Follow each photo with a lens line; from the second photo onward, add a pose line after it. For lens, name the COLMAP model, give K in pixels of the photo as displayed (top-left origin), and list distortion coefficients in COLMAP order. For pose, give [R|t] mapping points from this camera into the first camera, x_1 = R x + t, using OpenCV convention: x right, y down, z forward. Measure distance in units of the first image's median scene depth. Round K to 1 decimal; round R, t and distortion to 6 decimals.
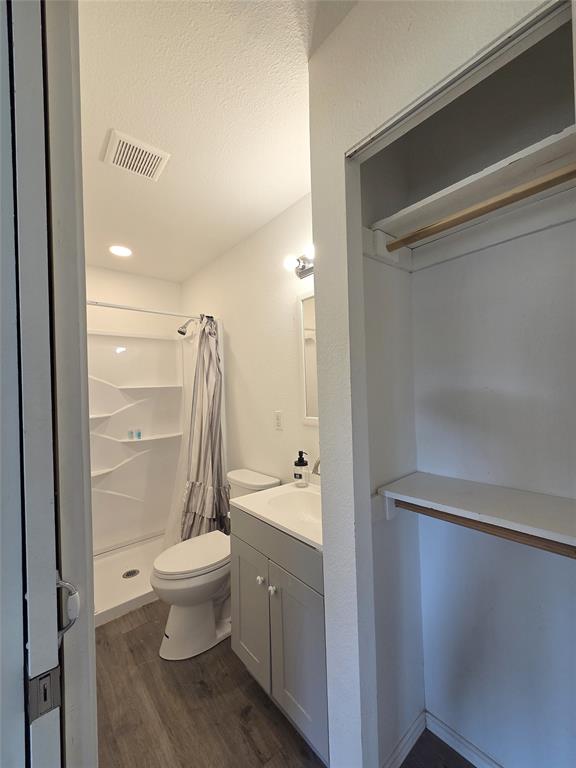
lens RADIAL K [[314.4, 0, 288.0], [0, 314.4, 384.0], [0, 0, 1]] dist [0.001994, -0.000117]
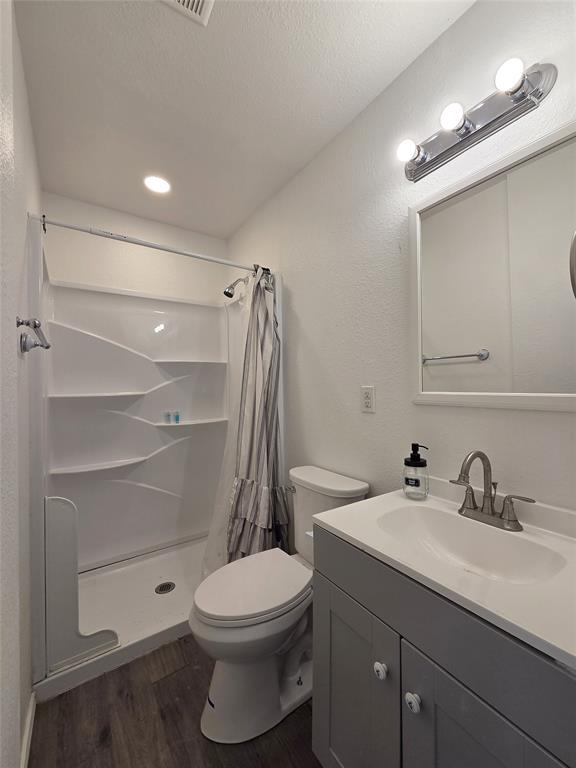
lens RADIAL K [[314.4, 0, 288.0], [0, 314.4, 384.0], [0, 0, 1]] dist [0.001994, -0.000117]
pose [[0.994204, 0.019240, -0.105773, -0.114805], [-0.017649, 0.999717, 0.015956, 0.063728], [0.106050, -0.013996, 0.994262, 0.247650]]
